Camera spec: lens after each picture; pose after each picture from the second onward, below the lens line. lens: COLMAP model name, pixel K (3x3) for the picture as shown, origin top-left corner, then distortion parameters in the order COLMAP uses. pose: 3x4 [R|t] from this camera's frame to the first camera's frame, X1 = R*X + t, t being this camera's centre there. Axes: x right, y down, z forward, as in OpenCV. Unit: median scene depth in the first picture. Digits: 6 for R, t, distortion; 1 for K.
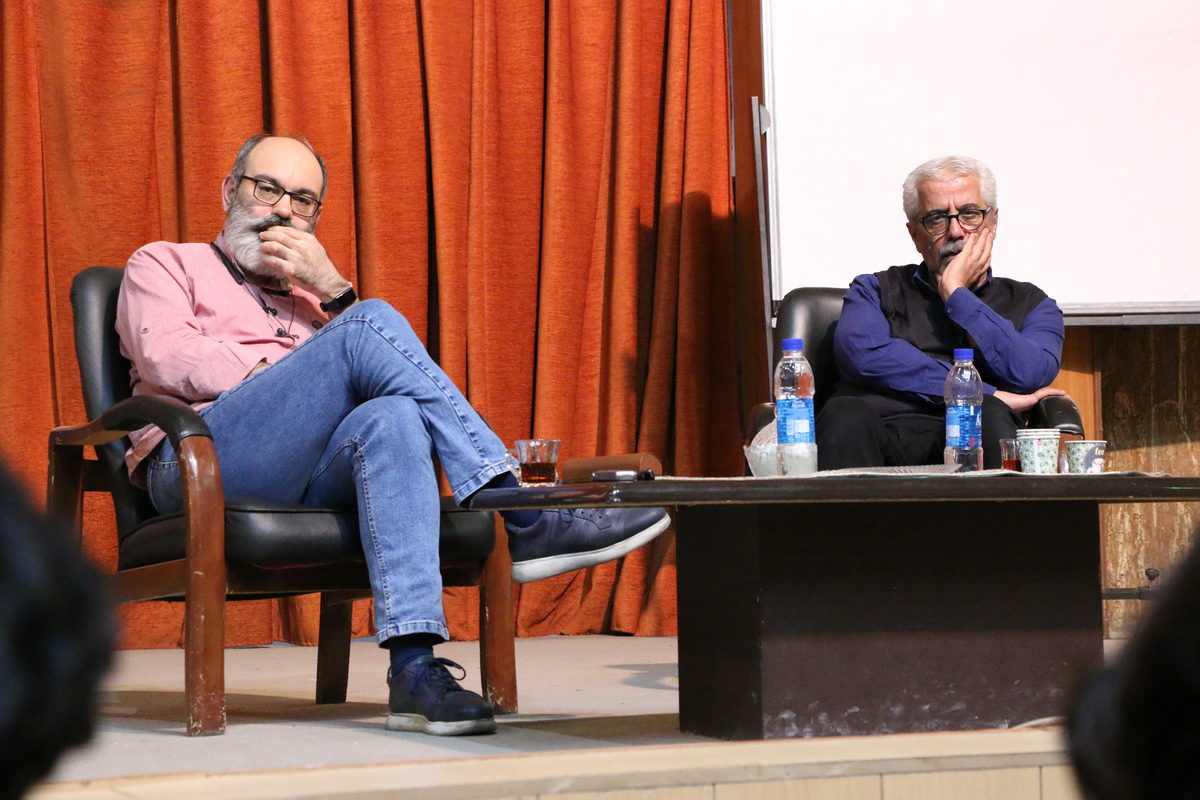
lens RADIAL K [[2812.7, 0, 600.0], [0, 2812.7, 400.0], [0, 0, 1]] dist [0.016276, 0.035875]
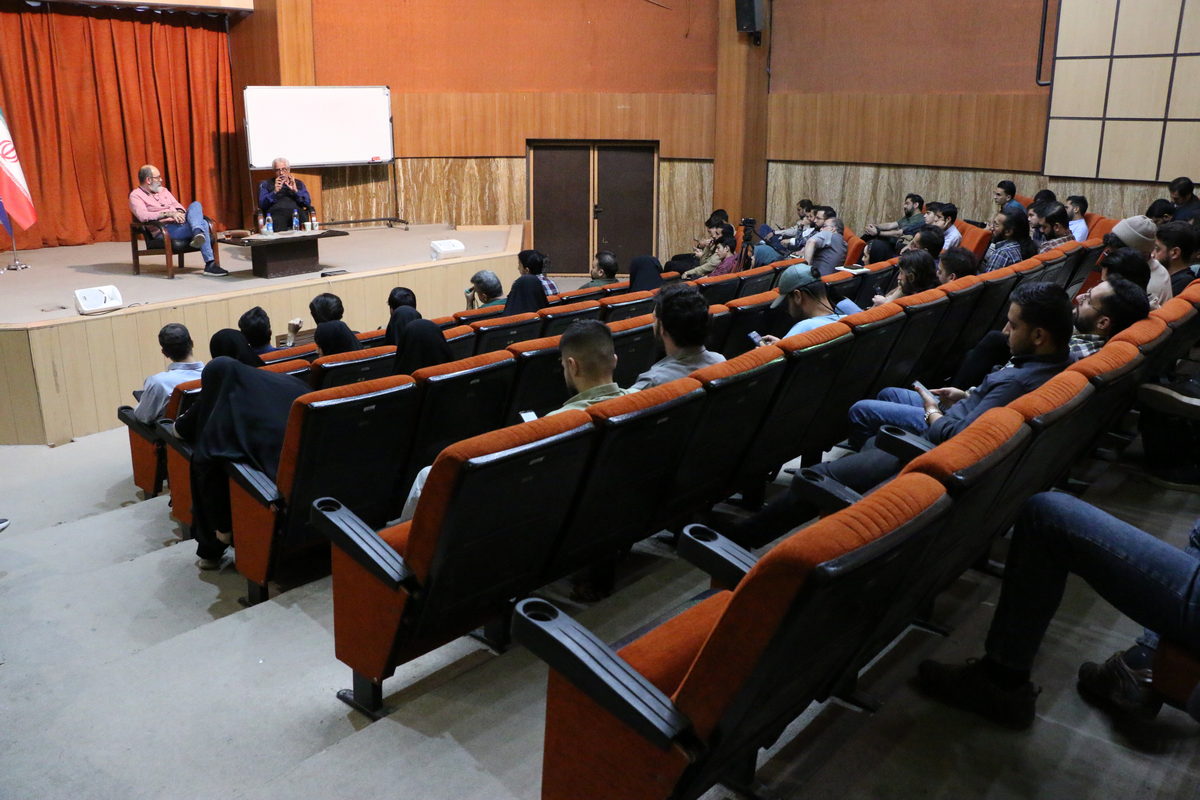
lens RADIAL K [[957.5, 0, 600.0], [0, 957.5, 400.0], [0, 0, 1]] dist [-0.104274, -0.000576]
pose [[0.903989, -0.089523, 0.418079, -0.088173], [-0.043648, 0.953402, 0.298529, -0.140187], [-0.425322, -0.288116, 0.857957, -0.609242]]
